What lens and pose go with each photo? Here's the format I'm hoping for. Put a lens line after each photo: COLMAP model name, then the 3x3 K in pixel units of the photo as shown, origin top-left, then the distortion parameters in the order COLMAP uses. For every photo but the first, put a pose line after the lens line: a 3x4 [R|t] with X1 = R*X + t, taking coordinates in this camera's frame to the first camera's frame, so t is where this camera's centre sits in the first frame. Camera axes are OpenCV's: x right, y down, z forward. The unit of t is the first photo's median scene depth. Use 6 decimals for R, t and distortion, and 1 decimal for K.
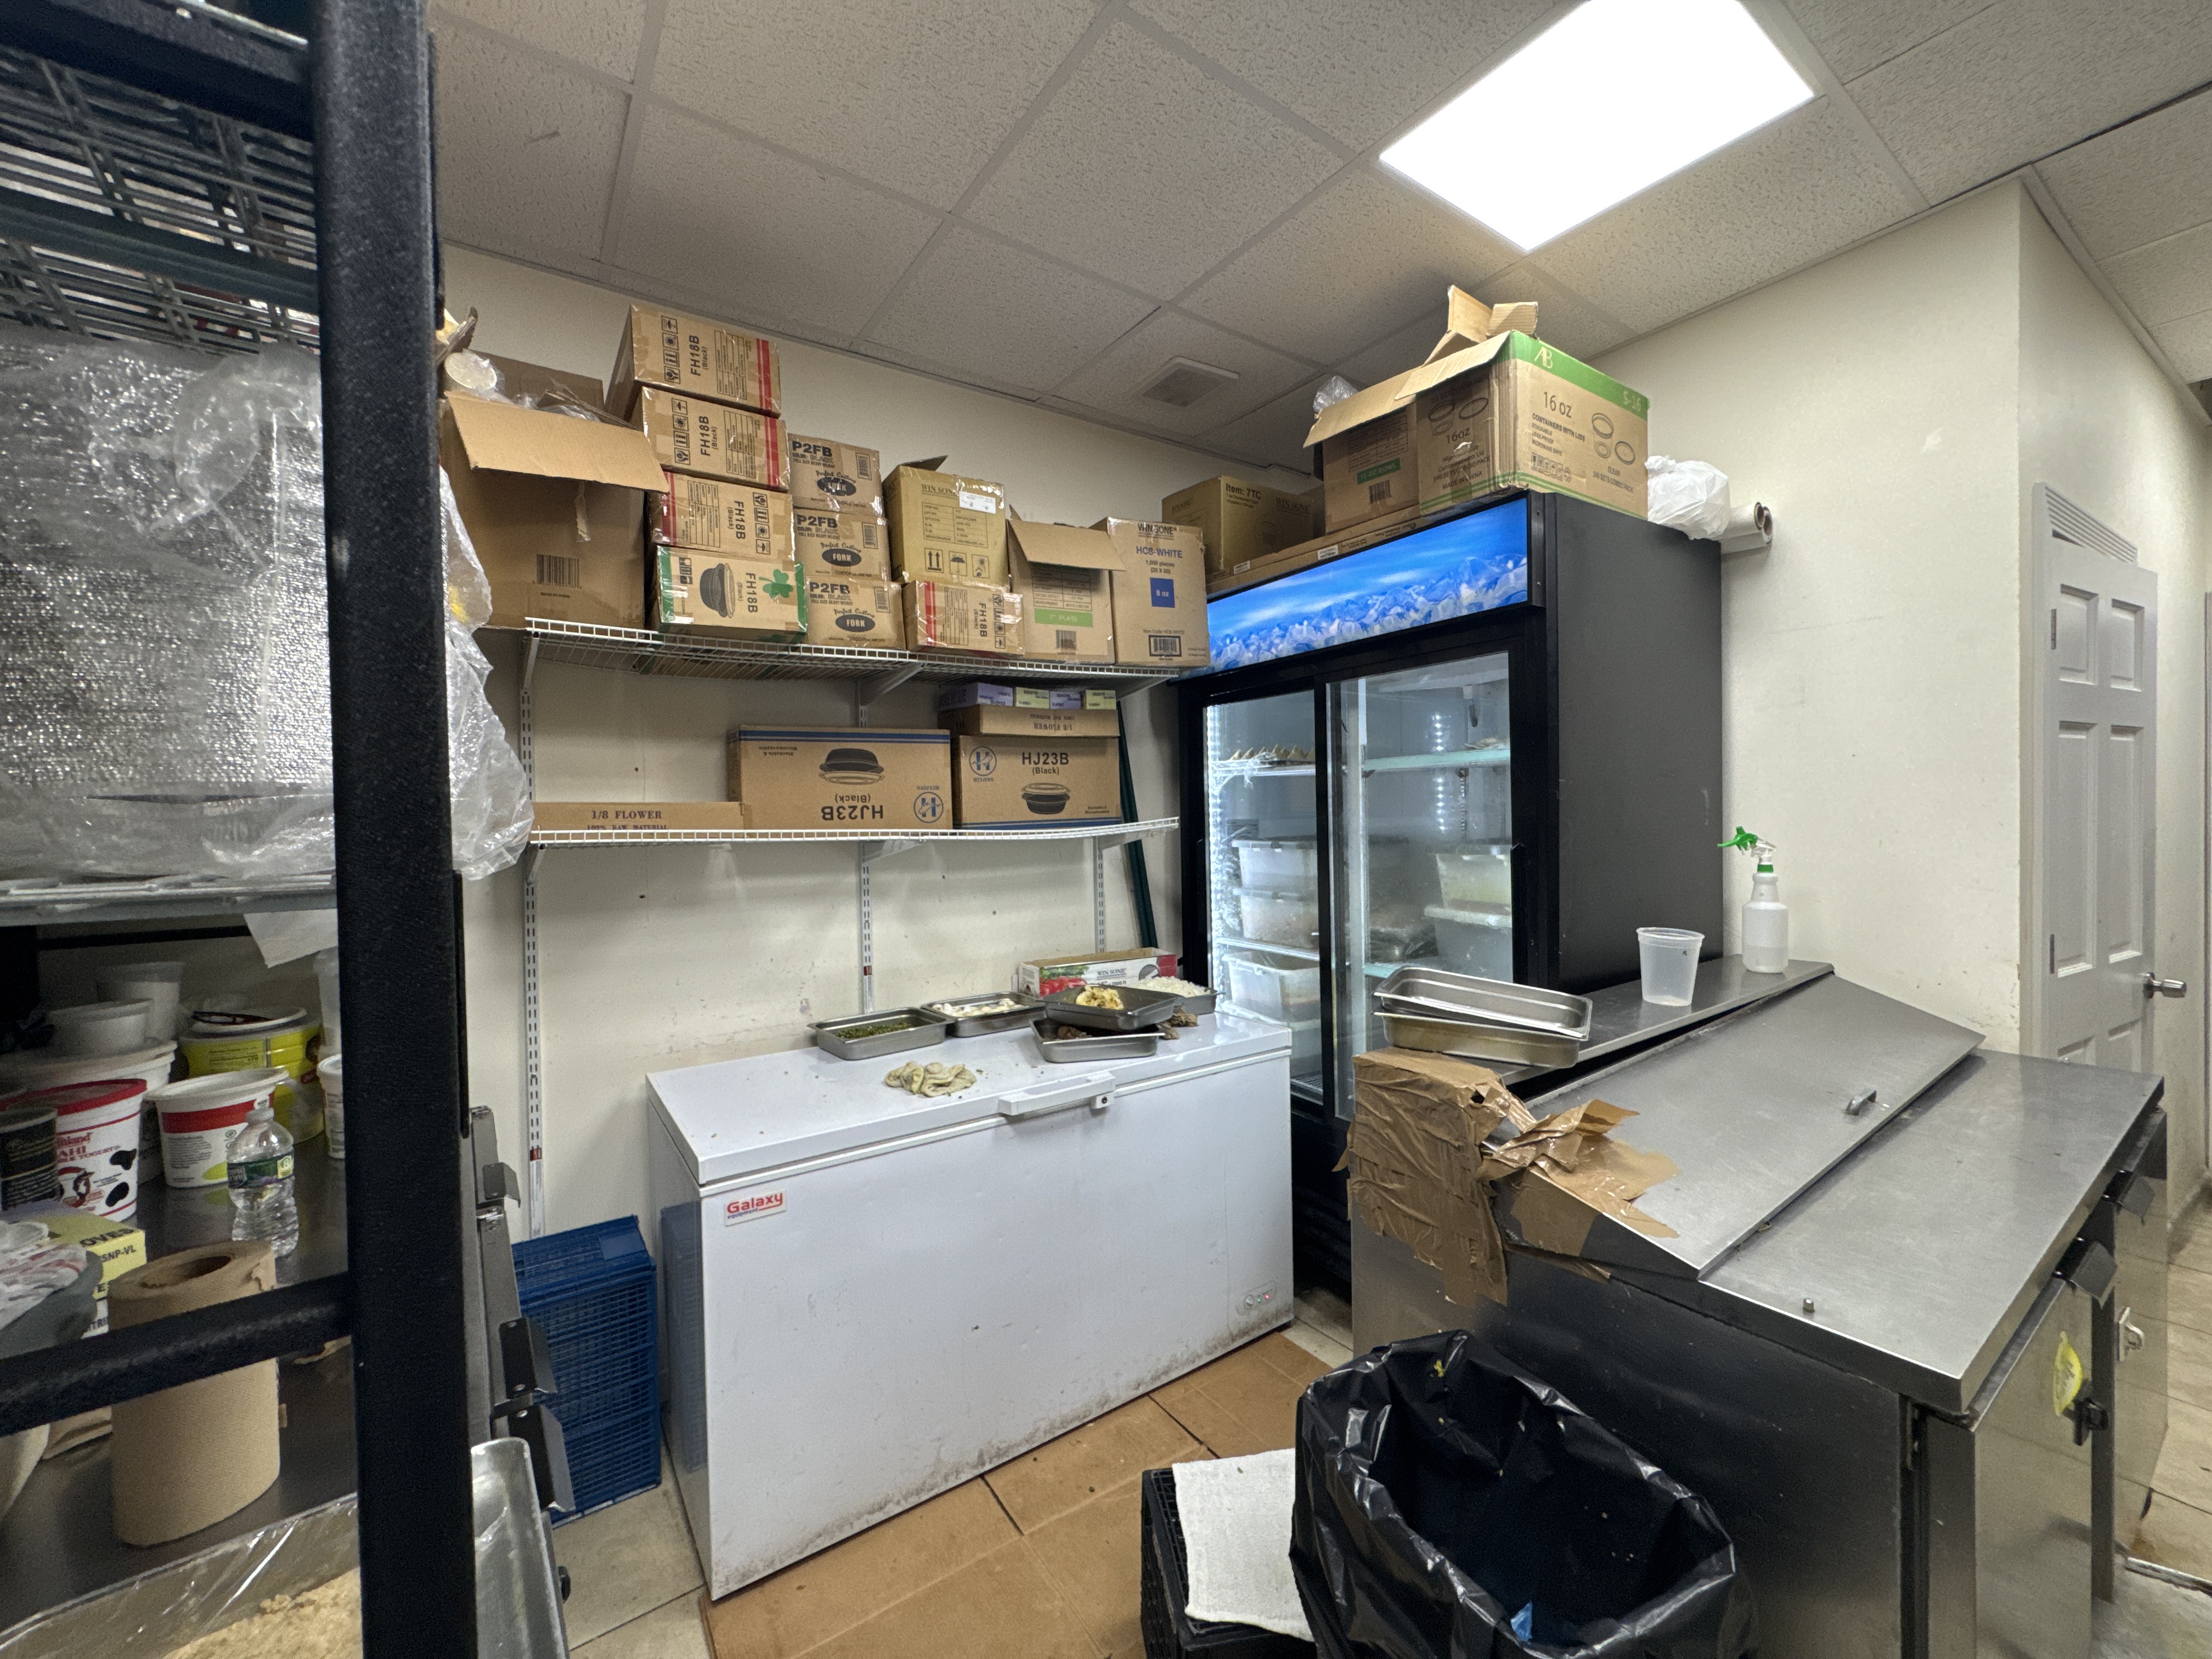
lens RADIAL K [[883.2, 0, 1105.0], [0, 883.2, 821.7], [0, 0, 1]] dist [-0.001924, -0.000022]
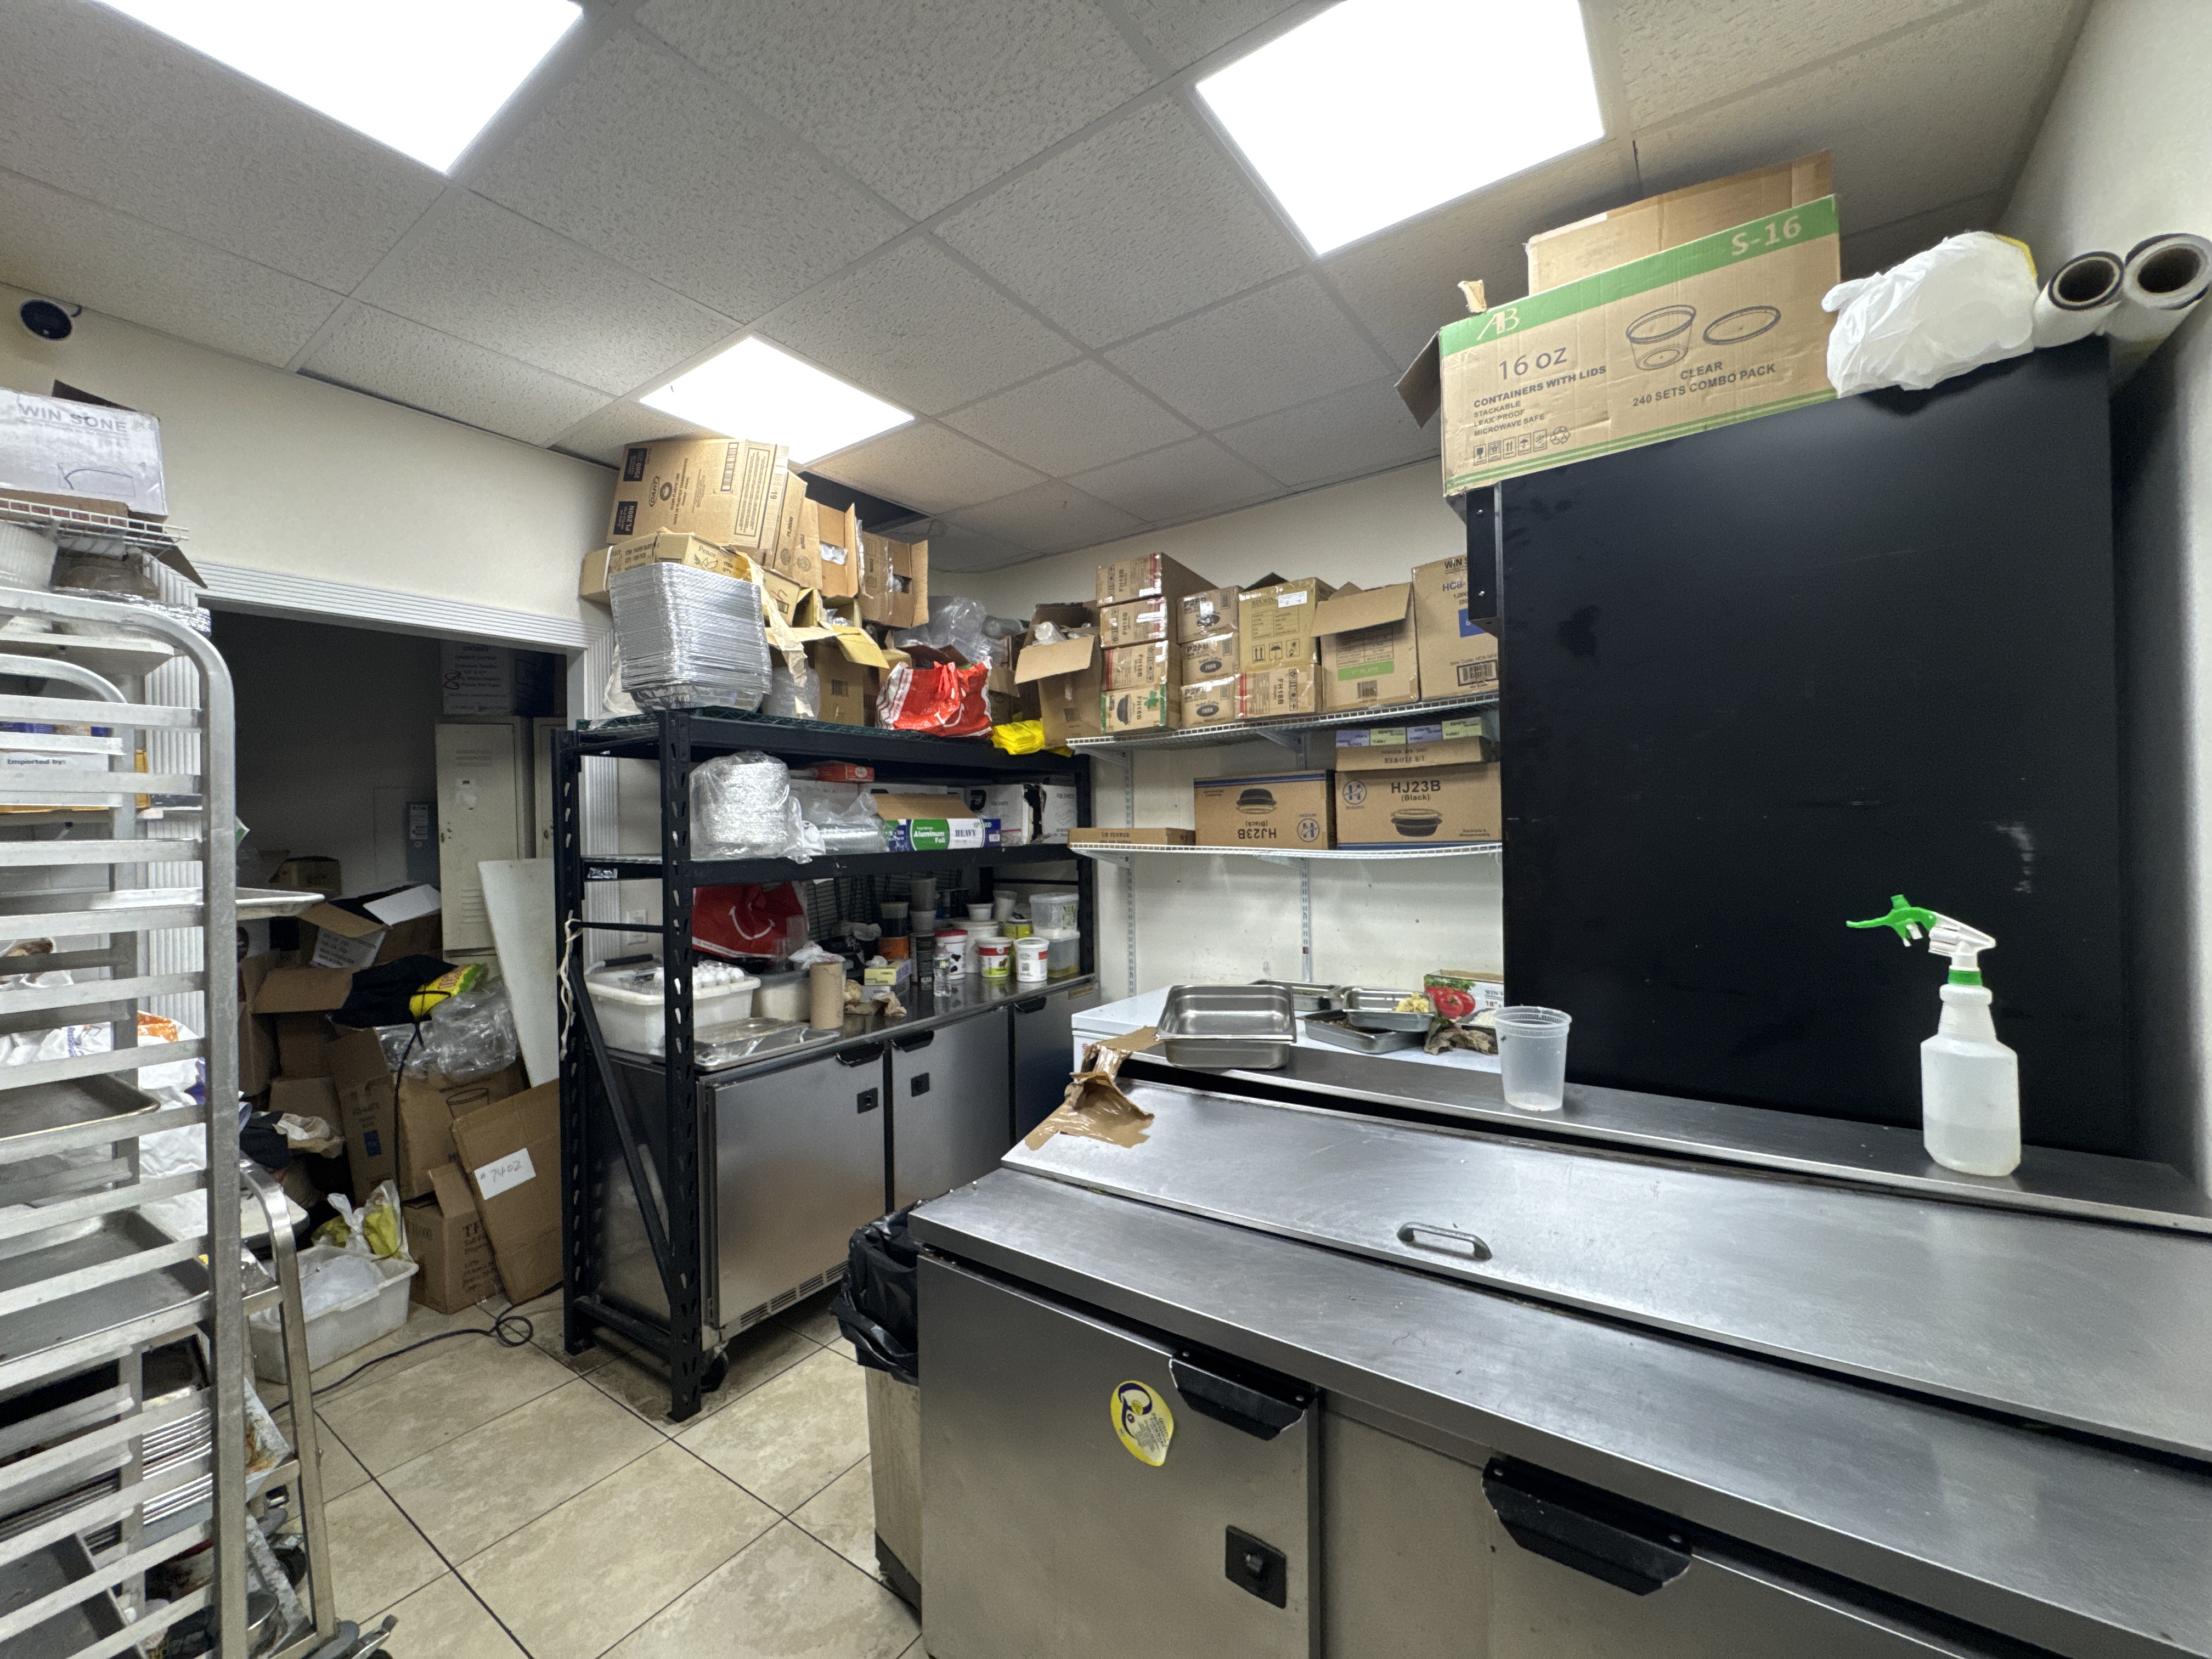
lens RADIAL K [[883.2, 0, 1105.0], [0, 883.2, 821.7], [0, 0, 1]] dist [-0.001924, -0.000022]
pose [[0.332819, 0.008164, -0.942955, 0.945067], [-0.000381, 0.999964, 0.008523, -0.040356], [0.942991, -0.002477, 0.332810, 0.283340]]
